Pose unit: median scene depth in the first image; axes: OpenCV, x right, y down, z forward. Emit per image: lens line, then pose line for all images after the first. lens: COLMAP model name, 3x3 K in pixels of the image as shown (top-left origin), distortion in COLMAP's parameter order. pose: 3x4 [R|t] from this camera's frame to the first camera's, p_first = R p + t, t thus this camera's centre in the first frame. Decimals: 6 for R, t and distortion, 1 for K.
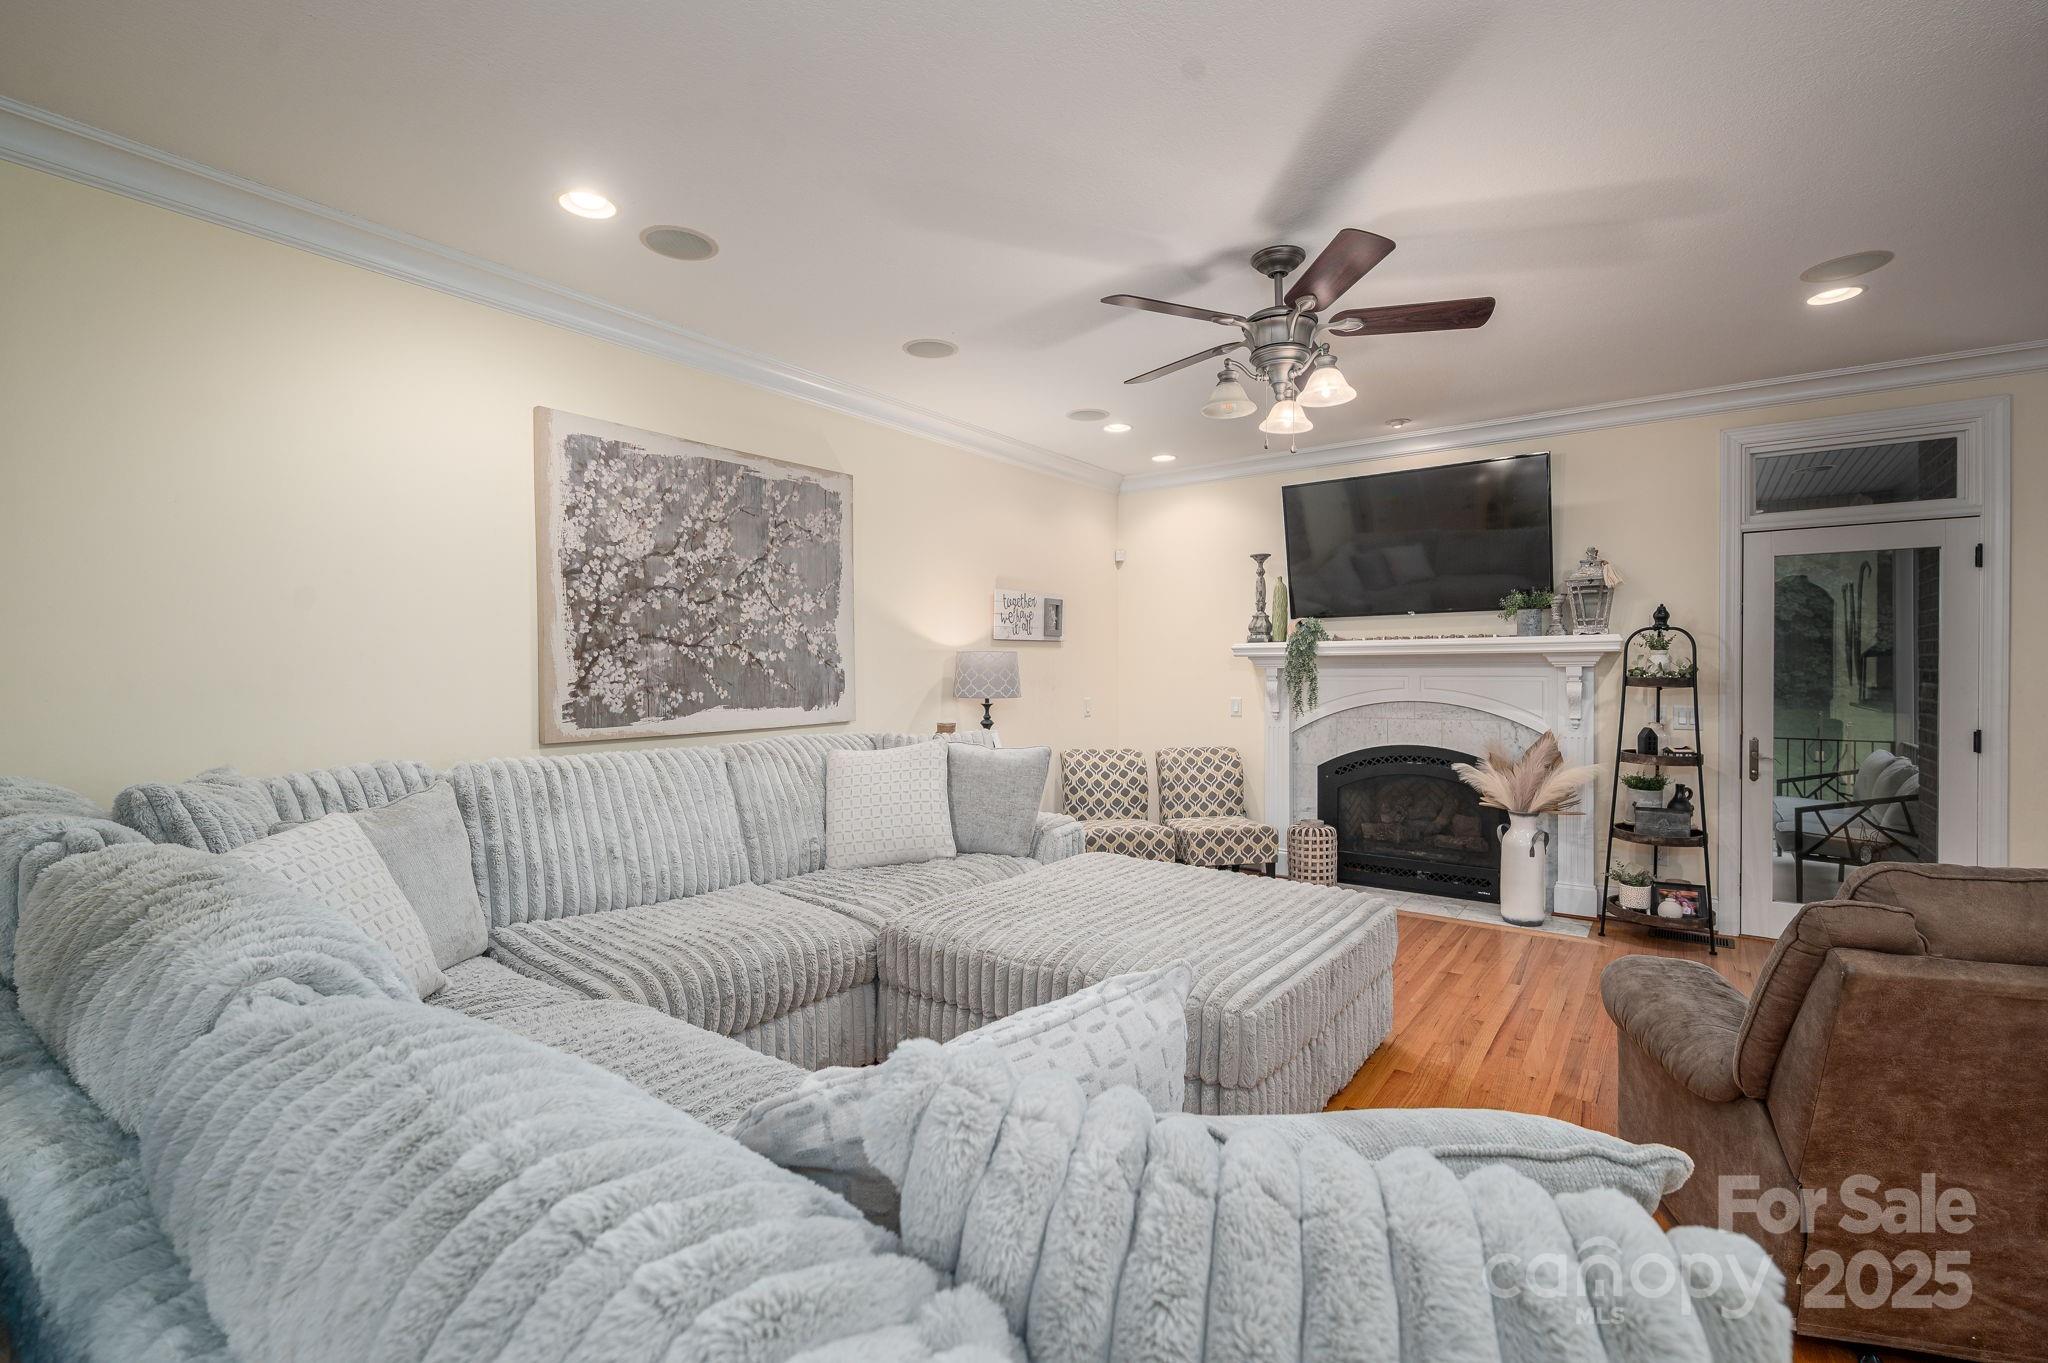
lens RADIAL K [[898.4, 0, 1024.0], [0, 898.4, 681.5], [0, 0, 1]] dist [0.000857, -0.000094]
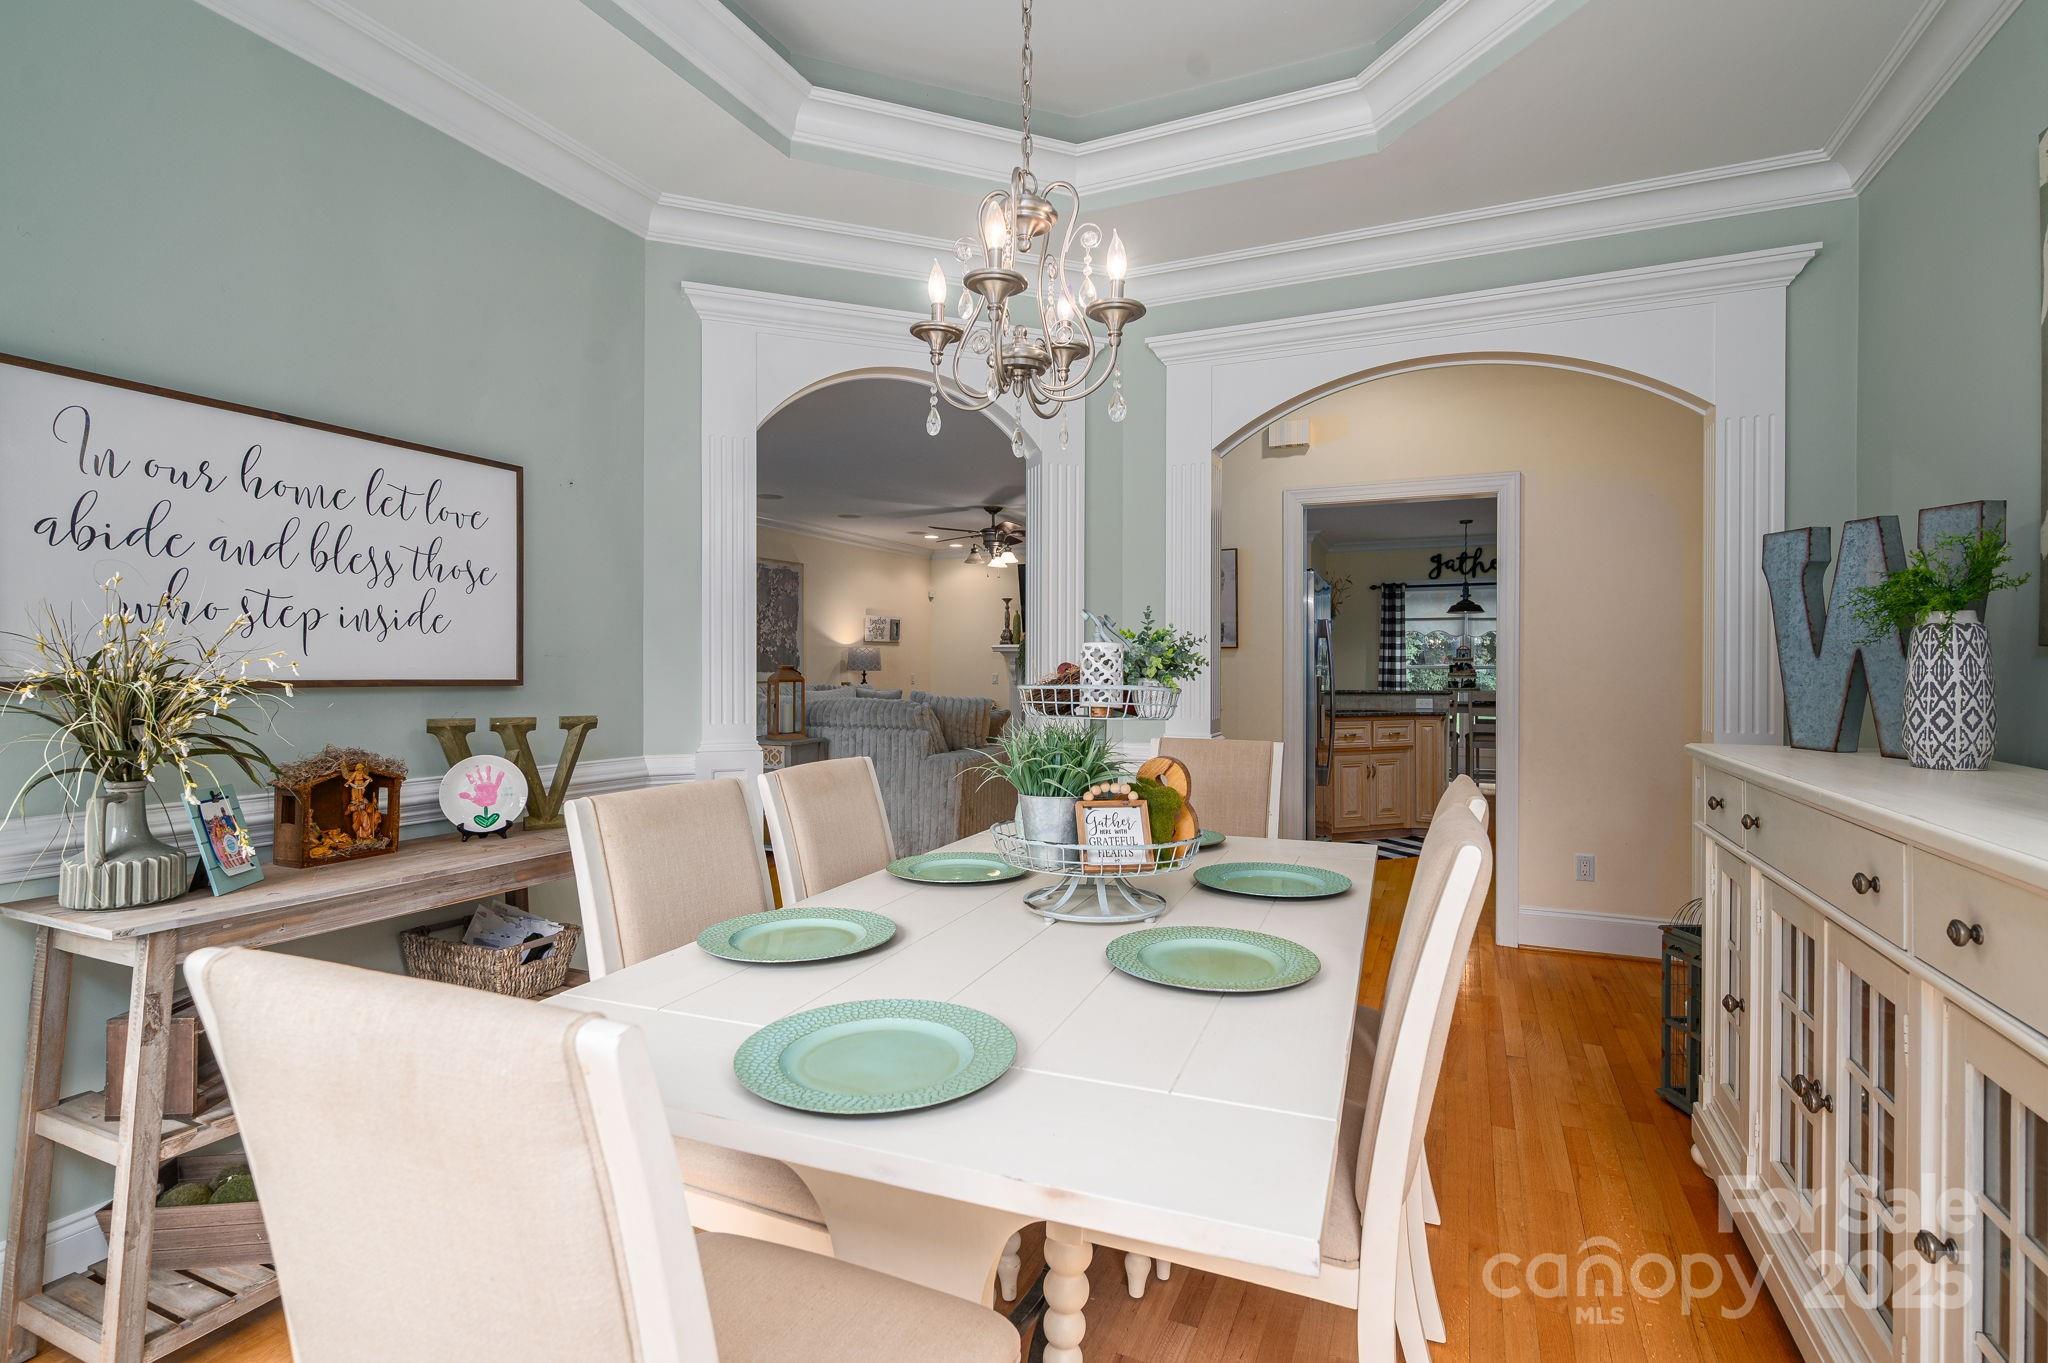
lens RADIAL K [[908.8, 0, 980.8], [0, 908.8, 674.4], [0, 0, 1]] dist [0.000012, -0.000033]
pose [[0.988386, 0.007822, 0.151765, -0.116436], [-0.007562, 0.999969, -0.002289, 0.037355], [-0.151778, 0.001115, 0.988414, -1.343549]]
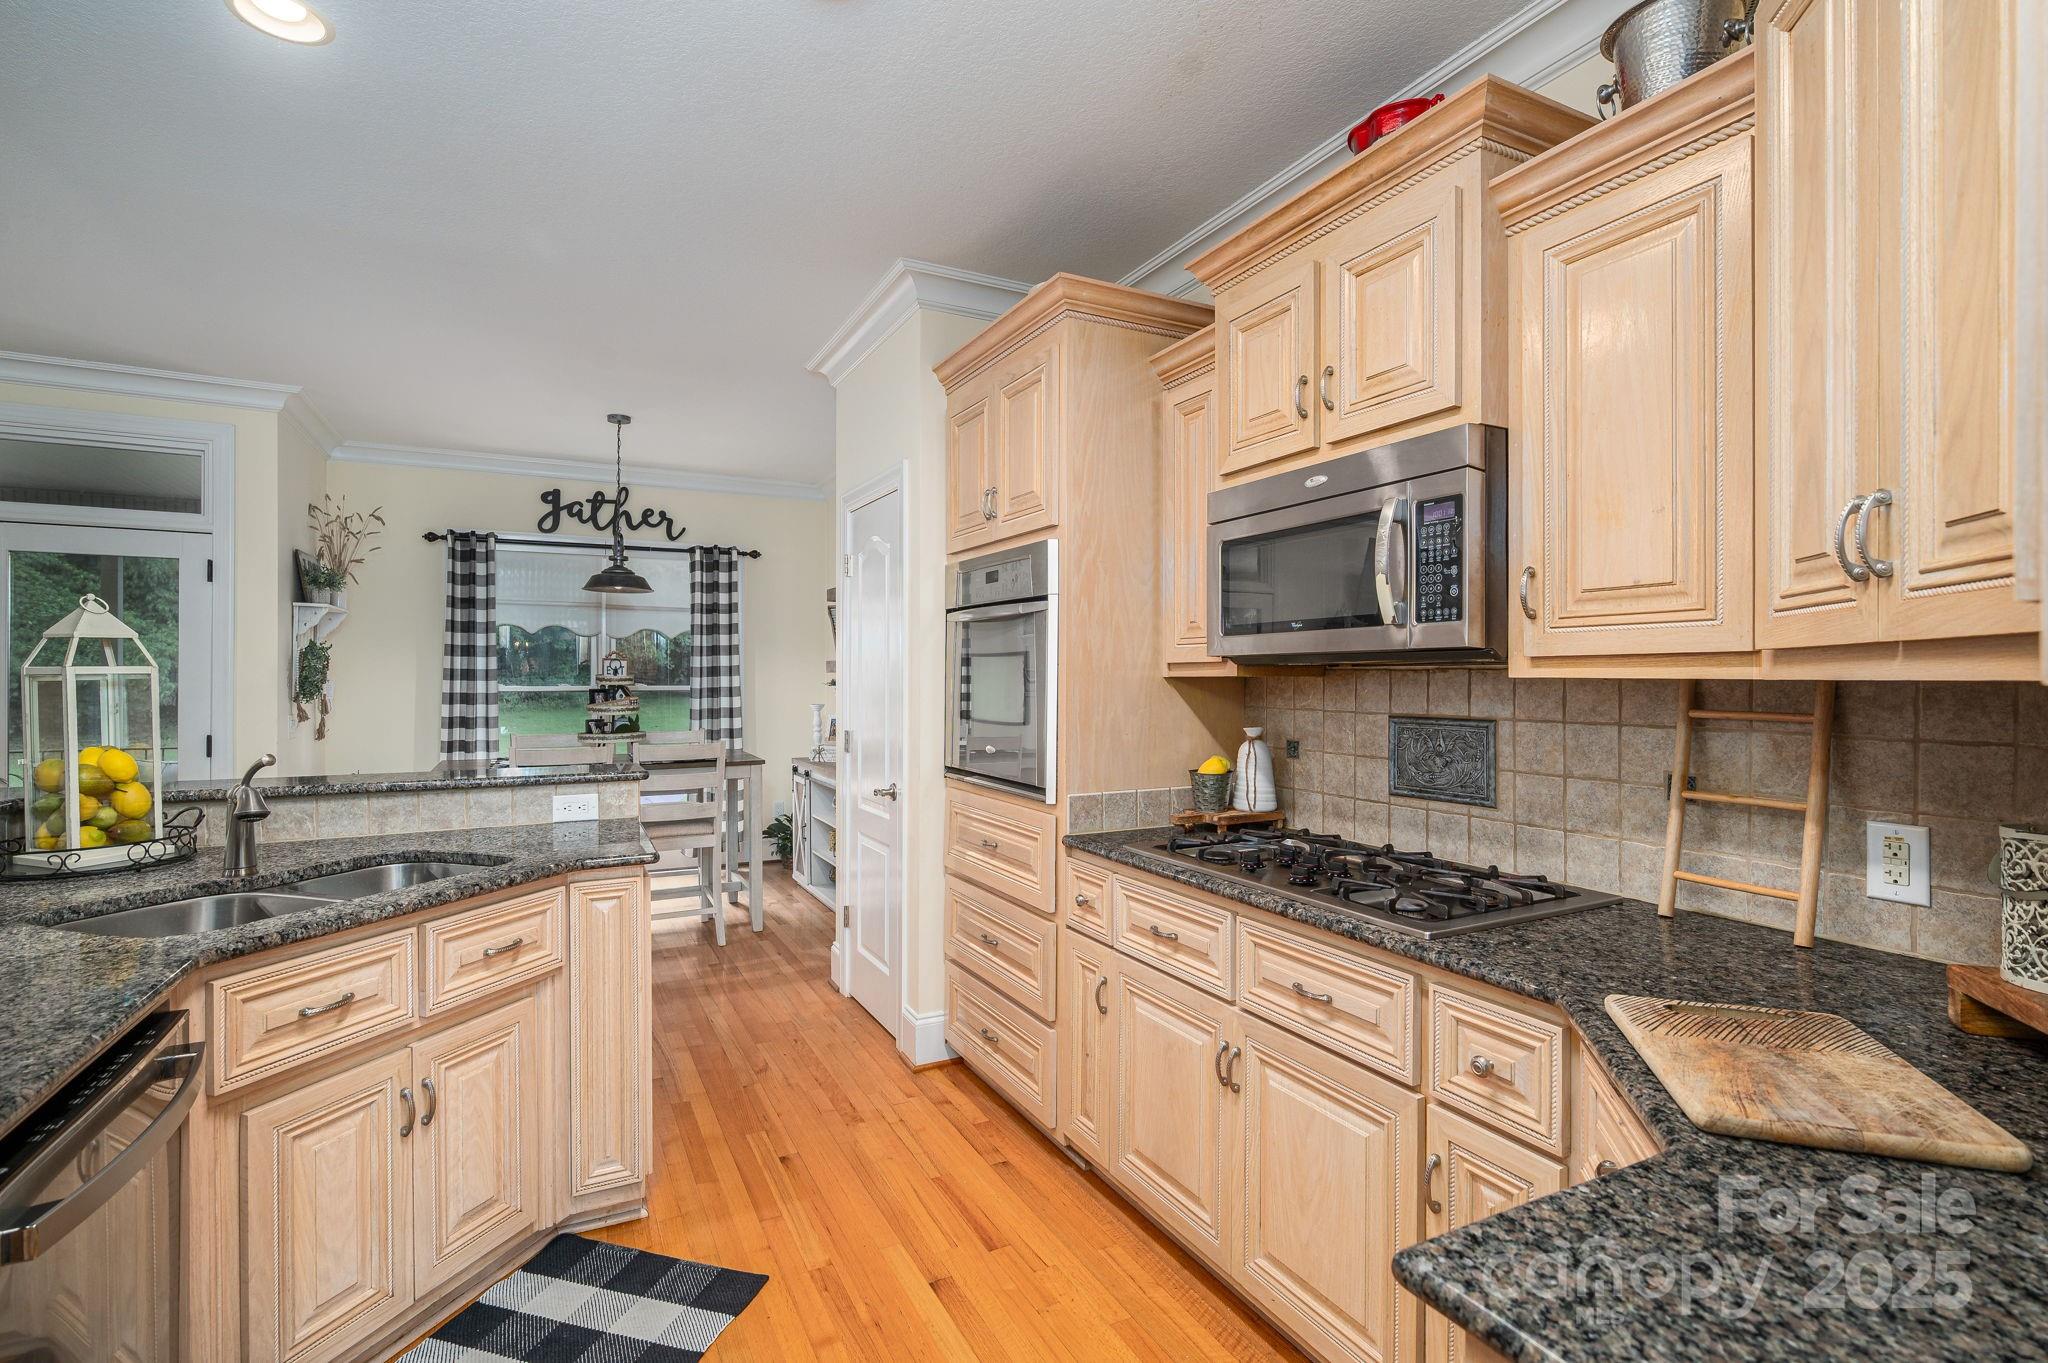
lens RADIAL K [[946.8, 0, 1024.0], [0, 946.8, 681.5], [0, 0, 1]] dist [0.001442, 0.000181]
pose [[0.439808, 0.000423, 0.898092, 0.508793], [0.001757, 0.999998, -0.001331, -0.006104], [-0.898090, 0.002164, 0.439806, -0.355747]]
